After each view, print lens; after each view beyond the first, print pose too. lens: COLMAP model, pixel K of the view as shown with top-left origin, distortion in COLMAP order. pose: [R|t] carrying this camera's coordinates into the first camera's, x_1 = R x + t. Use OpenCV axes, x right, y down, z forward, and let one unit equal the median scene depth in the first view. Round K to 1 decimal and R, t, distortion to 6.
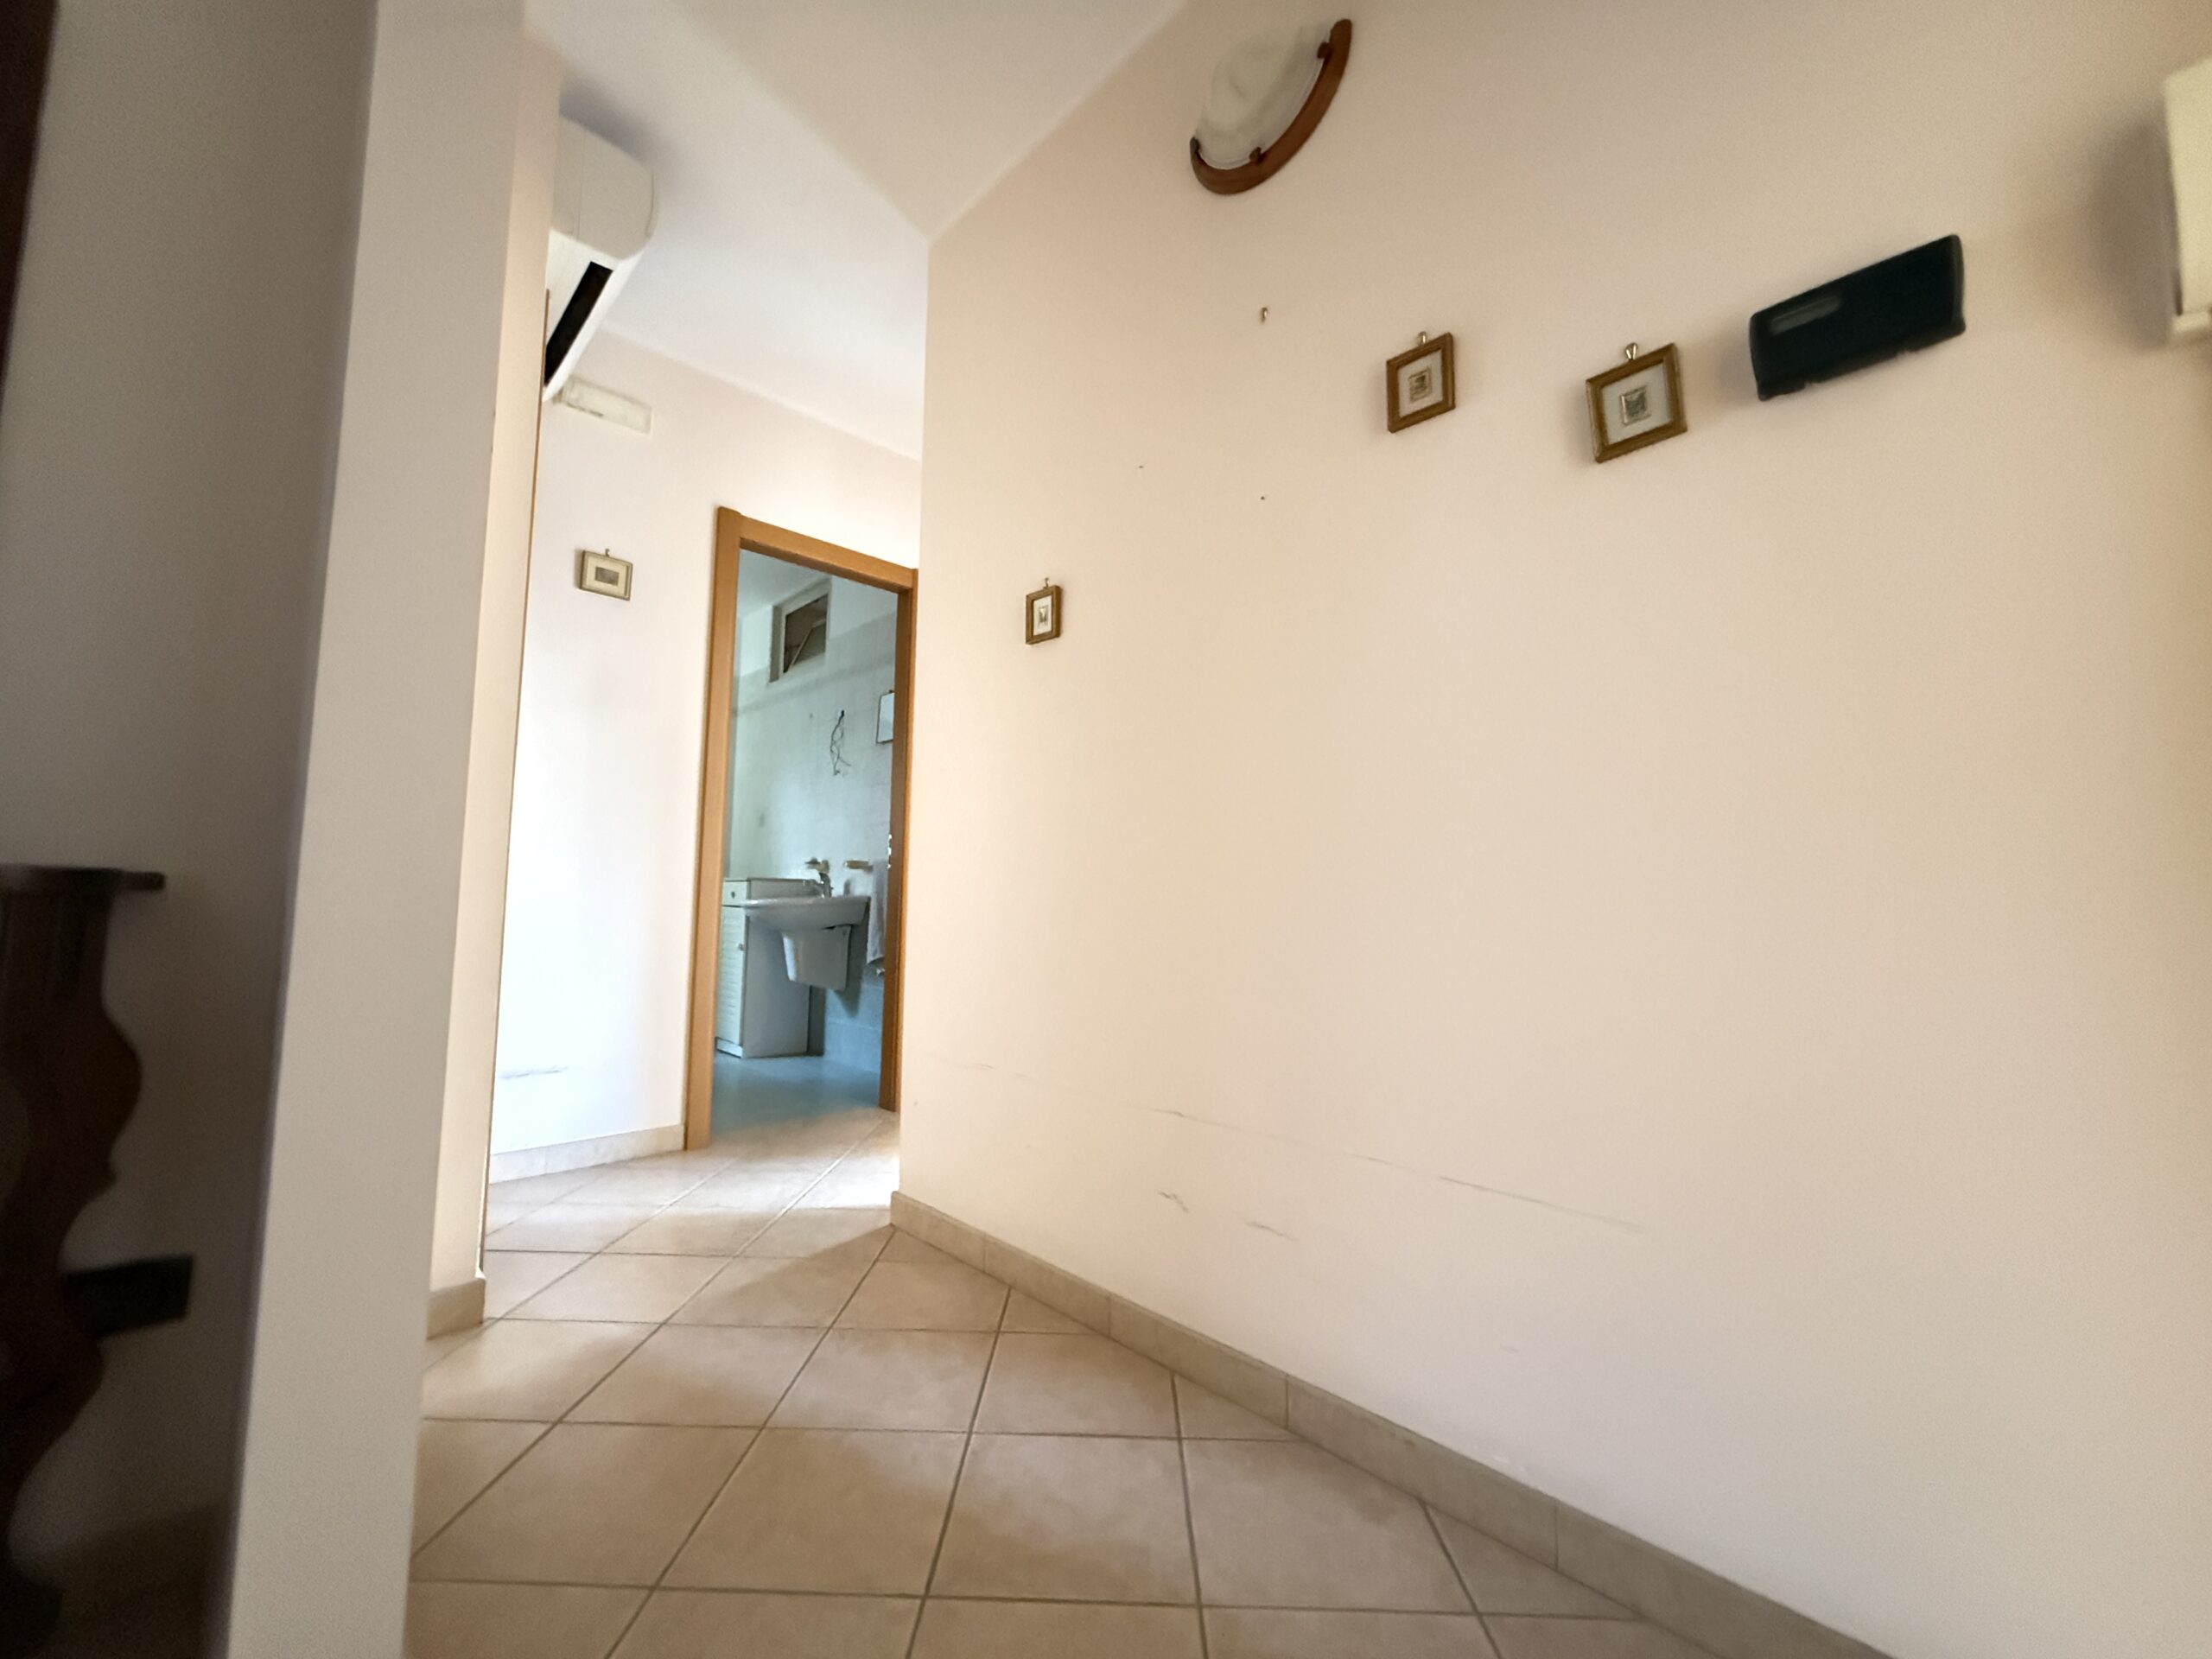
lens RADIAL K [[881.7, 0, 1092.2], [0, 881.7, 817.7], [0, 0, 1]] dist [-0.000840, 0.000344]
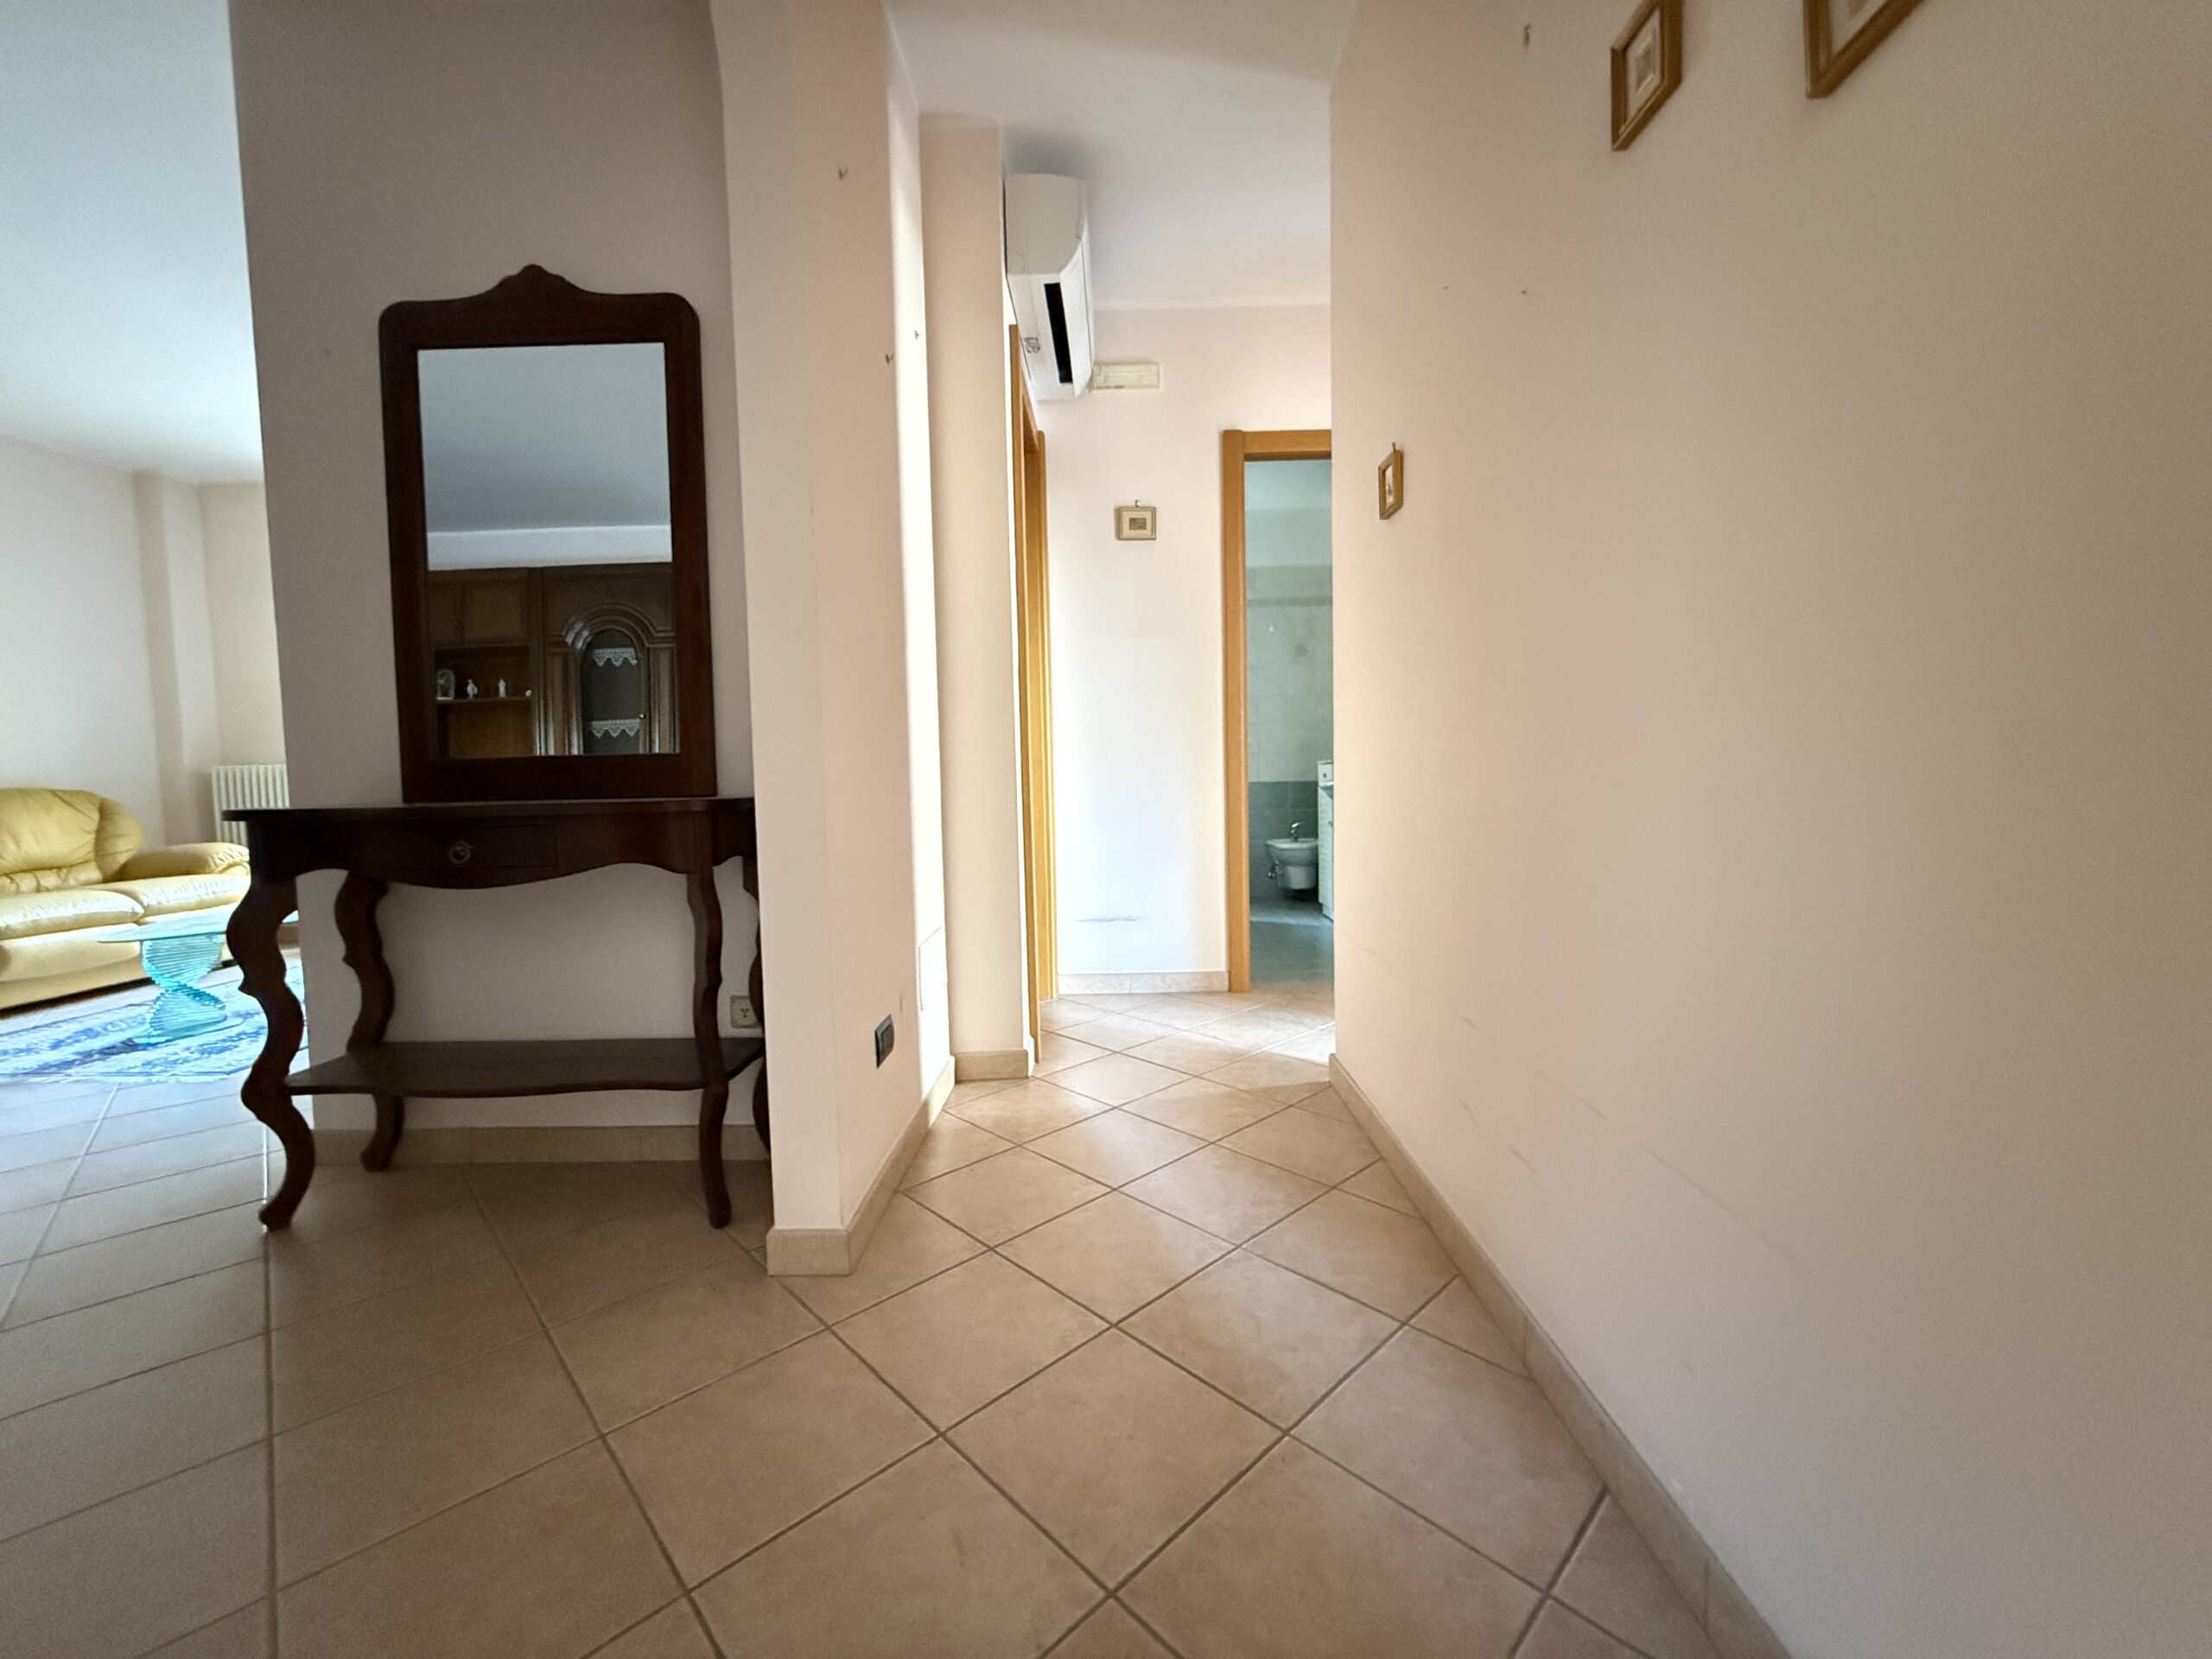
lens RADIAL K [[881.7, 0, 1098.6], [0, 881.7, 818.2], [0, 0, 1]] dist [-0.000840, 0.000344]
pose [[0.704931, 0.006573, -0.709245, 0.296961], [0.099176, 0.989220, 0.107741, -0.010565], [0.702307, -0.146290, 0.696680, 0.065285]]
